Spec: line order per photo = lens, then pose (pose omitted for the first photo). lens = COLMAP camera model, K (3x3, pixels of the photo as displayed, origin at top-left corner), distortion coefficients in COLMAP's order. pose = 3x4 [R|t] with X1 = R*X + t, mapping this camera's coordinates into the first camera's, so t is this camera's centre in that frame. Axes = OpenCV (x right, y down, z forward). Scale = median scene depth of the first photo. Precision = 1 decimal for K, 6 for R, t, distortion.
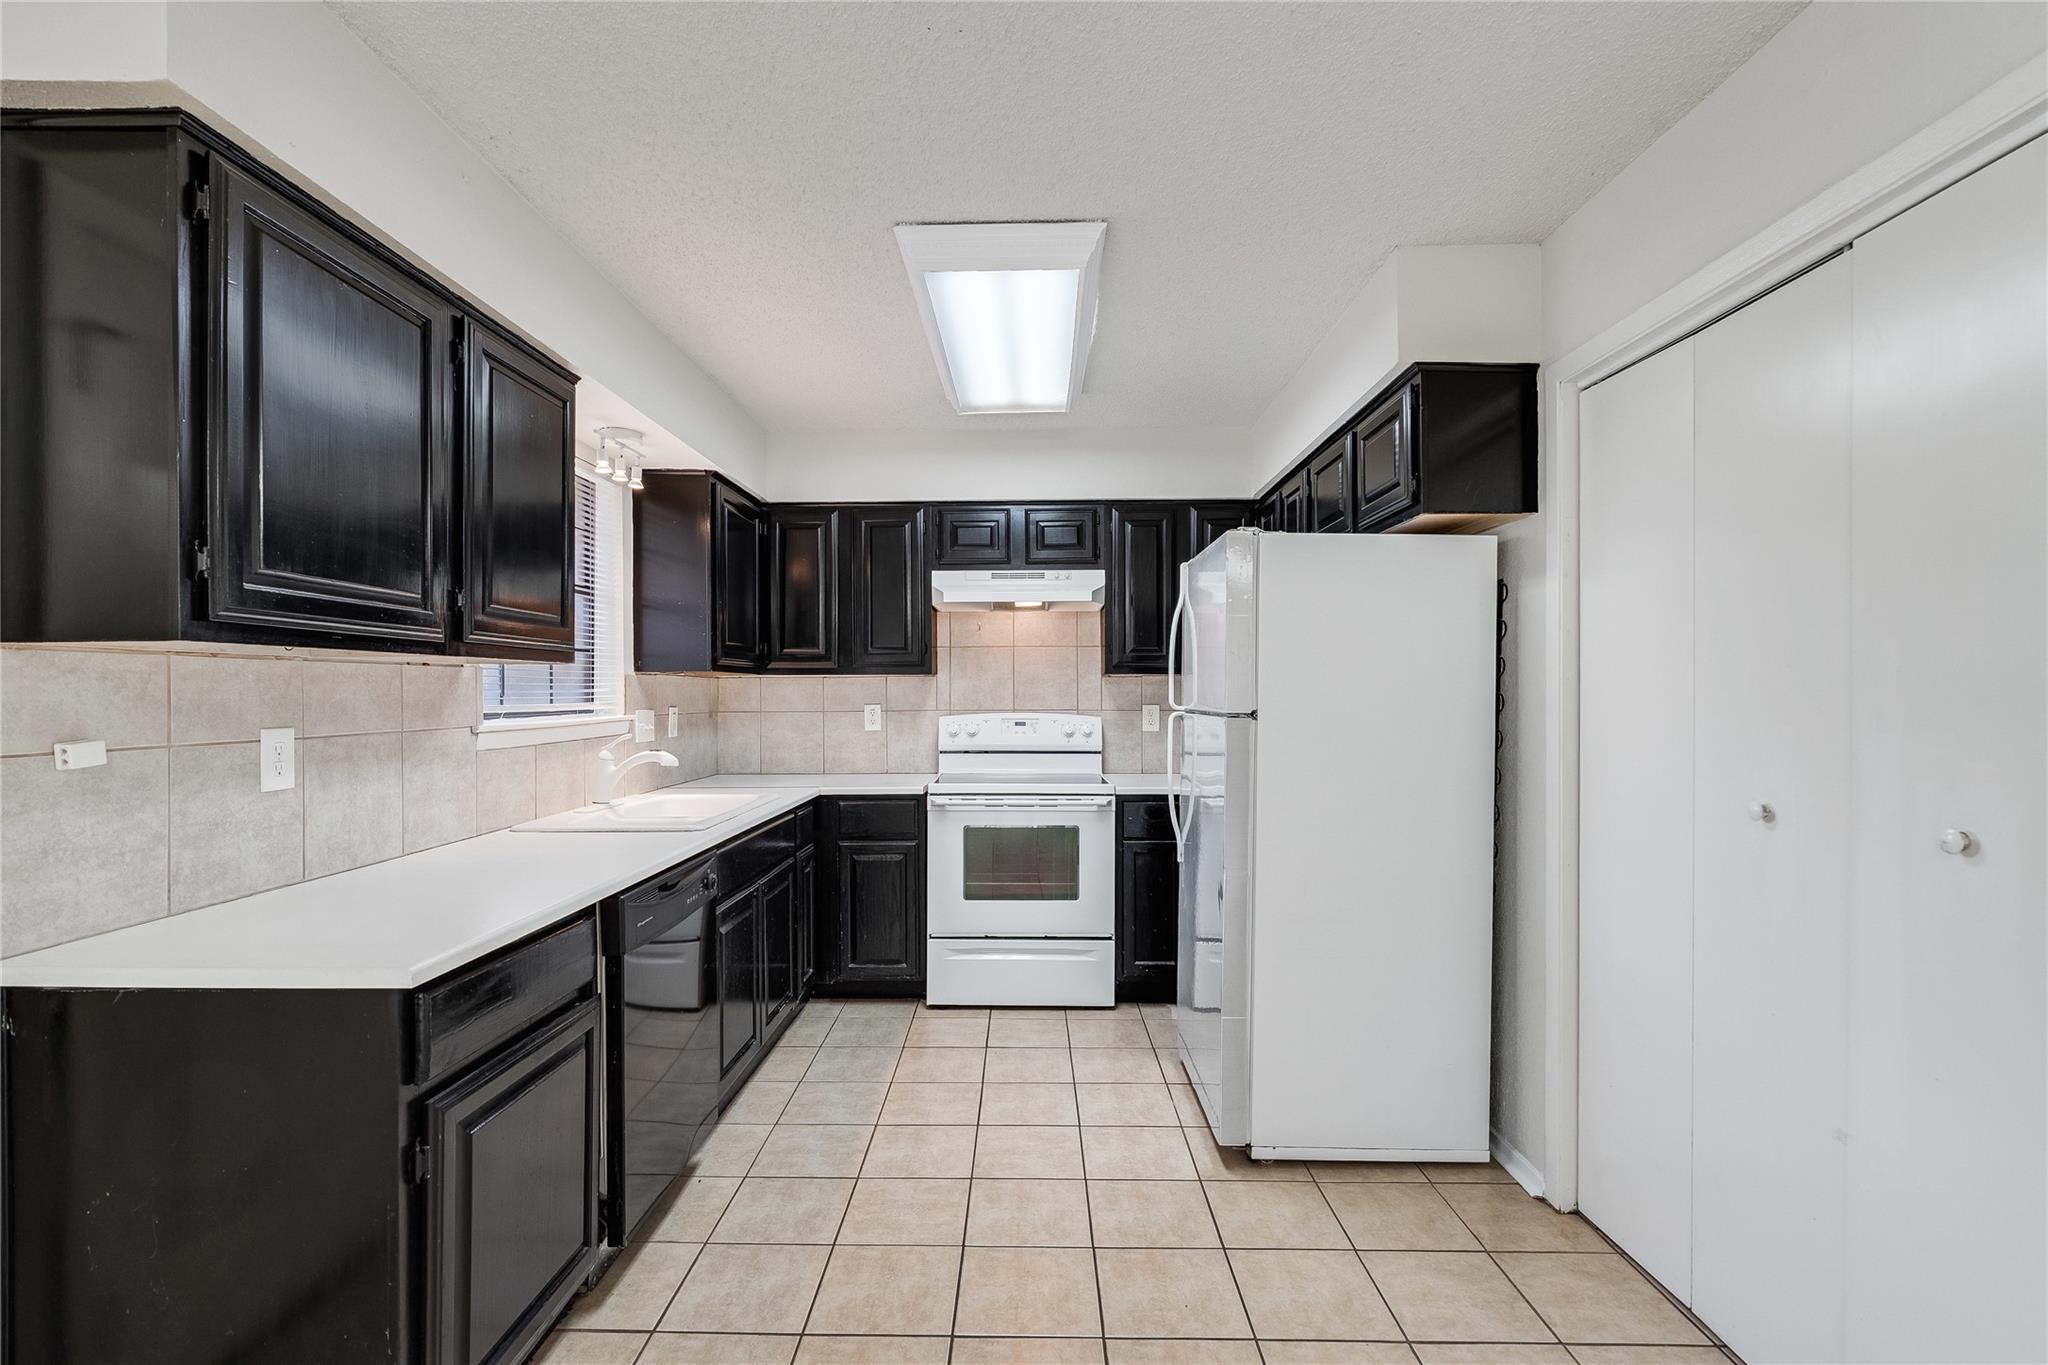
lens RADIAL K [[929.2, 0, 1011.4], [0, 929.2, 690.5], [0, 0, 1]] dist [-0.009272, 0.003700]
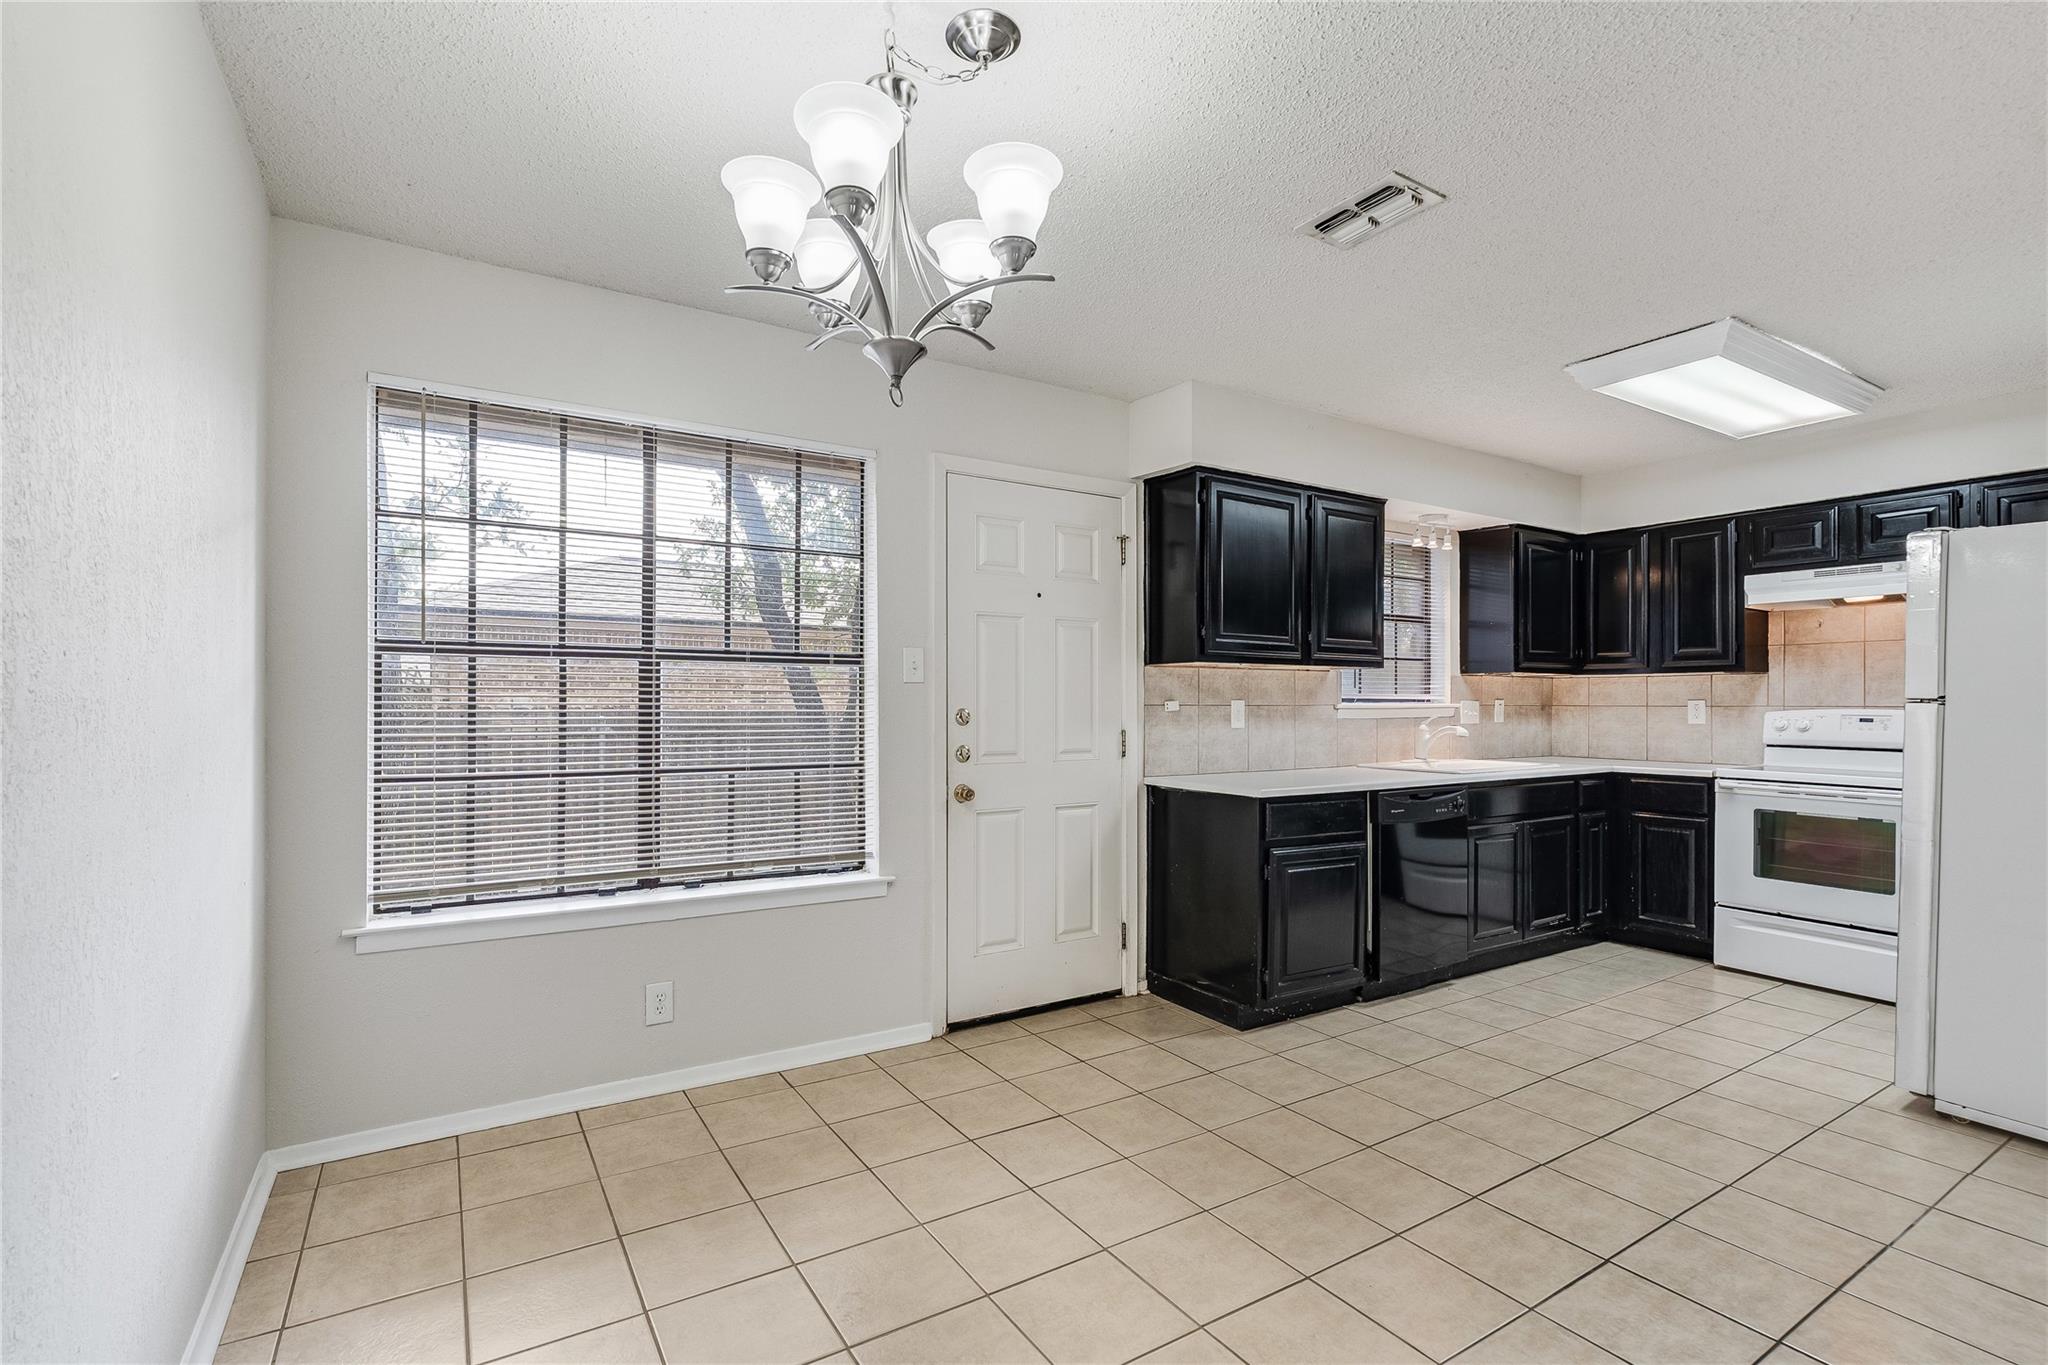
lens RADIAL K [[929.2, 0, 1012.6], [0, 929.2, 697.8], [0, 0, 1]] dist [-0.009272, 0.003700]
pose [[0.549661, 0.002307, -0.835384, 0.385498], [-0.004559, 0.999990, -0.000238, 0.019486], [0.835375, 0.003939, 0.549666, -0.337302]]
